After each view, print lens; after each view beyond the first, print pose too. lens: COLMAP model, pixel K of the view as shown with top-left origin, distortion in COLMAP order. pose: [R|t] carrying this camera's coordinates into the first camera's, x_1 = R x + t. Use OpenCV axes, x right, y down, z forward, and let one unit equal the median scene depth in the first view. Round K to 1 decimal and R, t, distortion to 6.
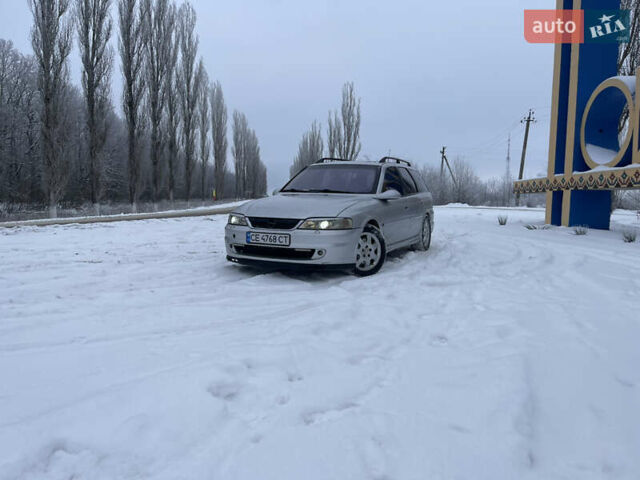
lens RADIAL K [[468.7, 0, 320.3], [0, 468.7, 238.5], [0, 0, 1]] dist [-0.008478, -0.002486]
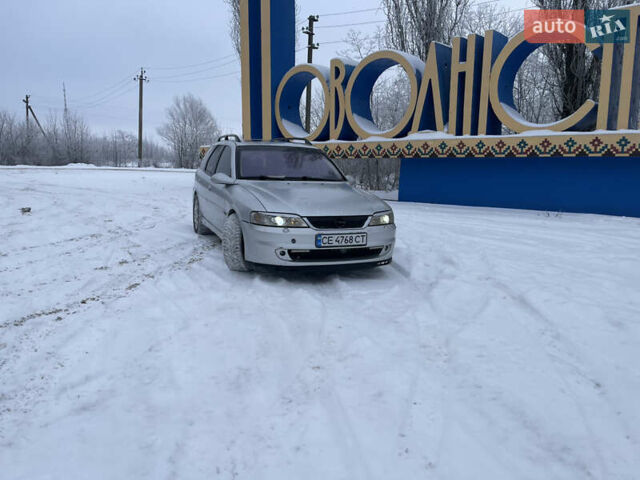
lens RADIAL K [[468.7, 0, 322.6], [0, 468.7, 239.3], [0, 0, 1]] dist [-0.008478, -0.002486]
pose [[0.676743, -0.115949, 0.727032, -0.758438], [0.049167, 0.992433, 0.112511, -0.099568], [-0.734576, -0.040395, 0.677323, 0.407040]]
